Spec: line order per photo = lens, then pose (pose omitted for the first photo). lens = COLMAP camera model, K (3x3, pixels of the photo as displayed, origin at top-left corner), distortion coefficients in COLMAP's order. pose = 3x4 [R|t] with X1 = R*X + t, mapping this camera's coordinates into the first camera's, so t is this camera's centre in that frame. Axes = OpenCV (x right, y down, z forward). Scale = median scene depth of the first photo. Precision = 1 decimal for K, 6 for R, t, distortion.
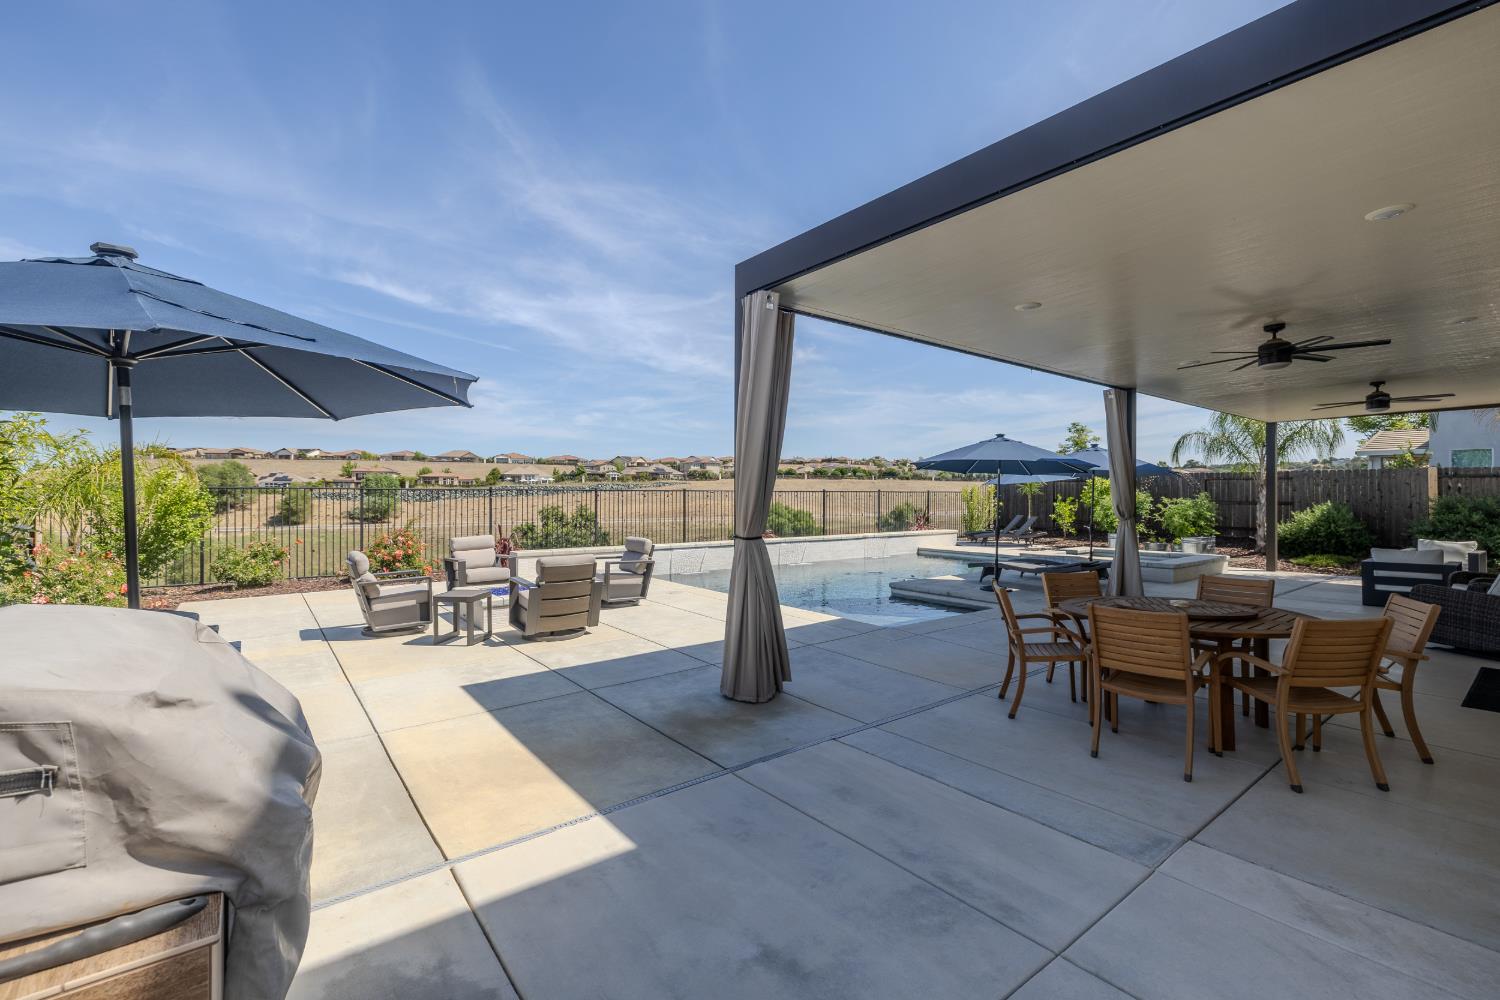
lens RADIAL K [[642.5, 0, 750.0], [0, 642.5, 500.0], [0, 0, 1]] dist [-0.000254, 0.000005]
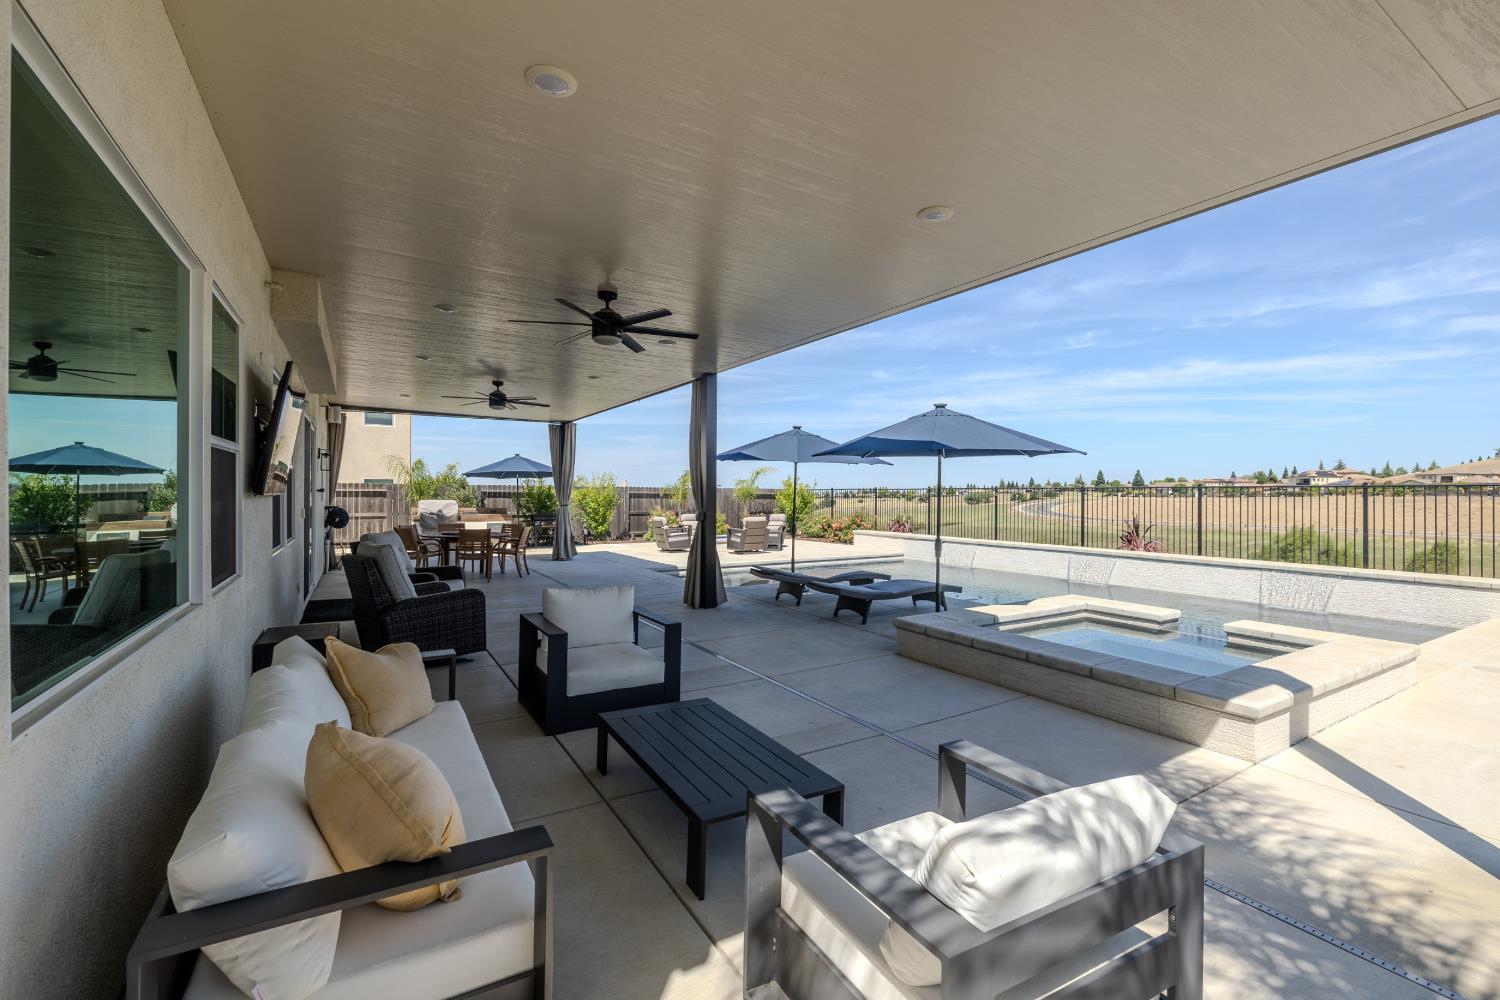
lens RADIAL K [[642.5, 0, 750.0], [0, 642.5, 500.0], [0, 0, 1]] dist [-0.000254, 0.000005]
pose [[-0.111406, -0.001161, -0.993774, 1.139468], [-0.002509, 0.999996, -0.000887, 0.007162], [0.993772, 0.002394, -0.111409, 0.866654]]
